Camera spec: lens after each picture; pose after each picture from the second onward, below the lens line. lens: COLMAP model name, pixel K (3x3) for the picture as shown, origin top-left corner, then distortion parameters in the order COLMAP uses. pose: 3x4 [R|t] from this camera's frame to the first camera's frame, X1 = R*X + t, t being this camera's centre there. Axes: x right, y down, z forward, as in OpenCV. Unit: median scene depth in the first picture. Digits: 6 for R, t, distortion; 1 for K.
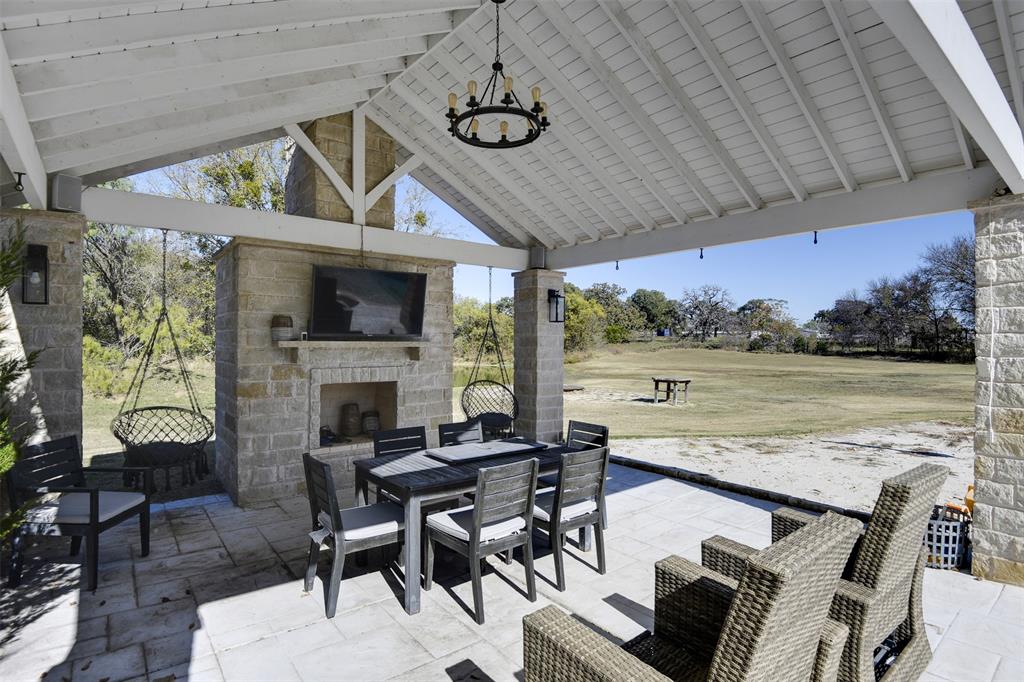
lens RADIAL K [[518.8, 0, 512.4], [0, 518.8, 339.9], [0, 0, 1]] dist [-0.004354, -0.000455]
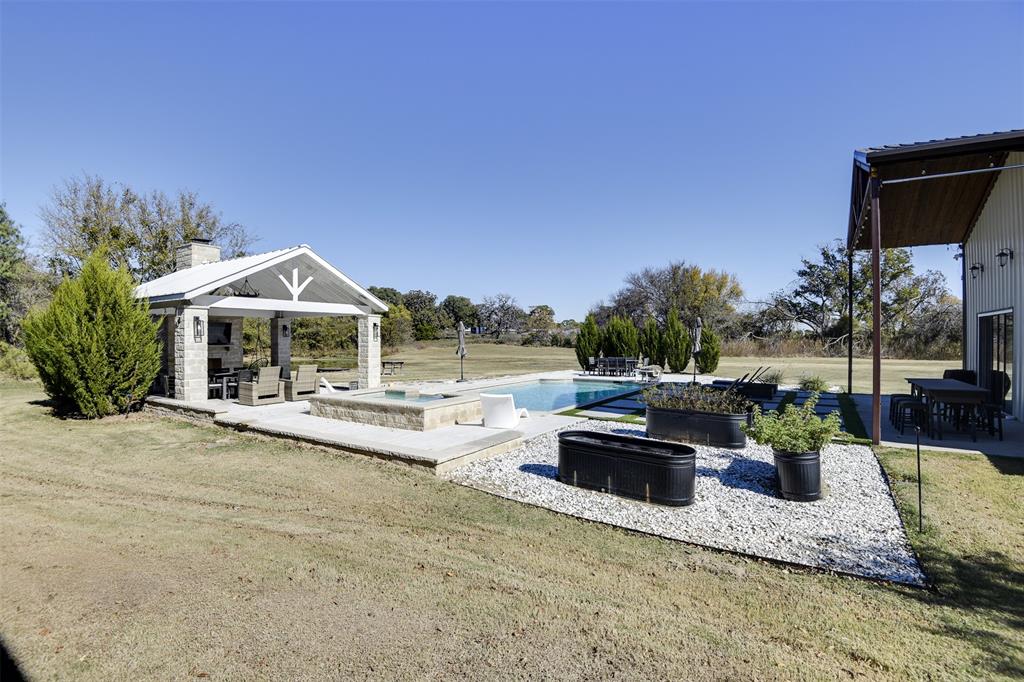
lens RADIAL K [[485.5, 0, 510.1], [0, 485.5, 341.5], [0, 0, 1]] dist [-0.006154, -0.000669]
pose [[0.951858, -0.009552, 0.306392, 0.045439], [0.006205, 0.999910, 0.011894, -0.003465], [-0.306478, -0.009420, 0.951831, -0.194770]]
